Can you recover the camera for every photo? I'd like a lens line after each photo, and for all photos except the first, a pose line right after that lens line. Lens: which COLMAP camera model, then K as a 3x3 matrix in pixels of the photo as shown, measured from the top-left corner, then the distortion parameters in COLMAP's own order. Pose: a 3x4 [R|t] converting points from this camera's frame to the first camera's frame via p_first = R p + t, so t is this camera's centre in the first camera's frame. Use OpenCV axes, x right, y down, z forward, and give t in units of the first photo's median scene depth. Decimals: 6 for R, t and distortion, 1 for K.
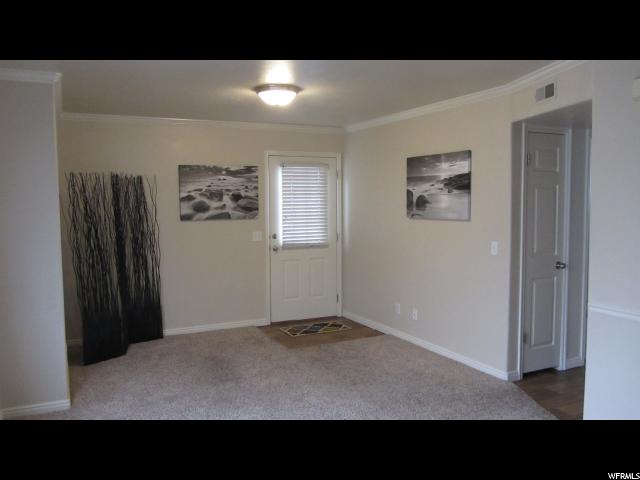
lens RADIAL K [[527.2, 0, 320.0], [0, 527.2, 240.0], [0, 0, 1]] dist [-0.035570, -0.001823]
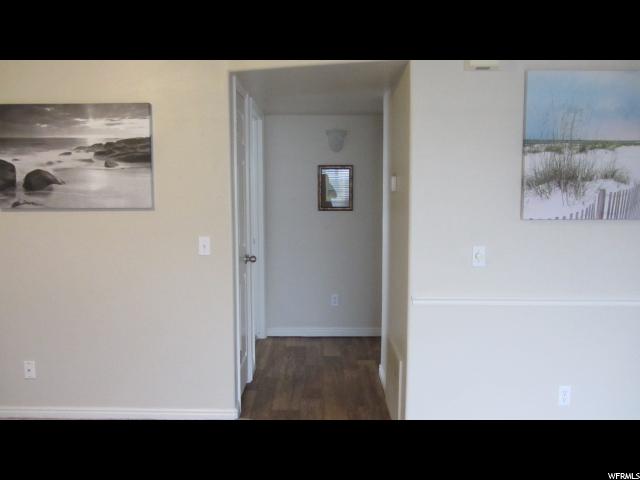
lens RADIAL K [[527.2, 0, 320.0], [0, 527.2, 240.0], [0, 0, 1]] dist [-0.035570, -0.001823]
pose [[0.440805, -0.085123, 0.893557, -0.214551], [0.064199, 0.995933, 0.063206, -0.024688], [-0.895304, 0.029504, 0.444477, 0.484590]]
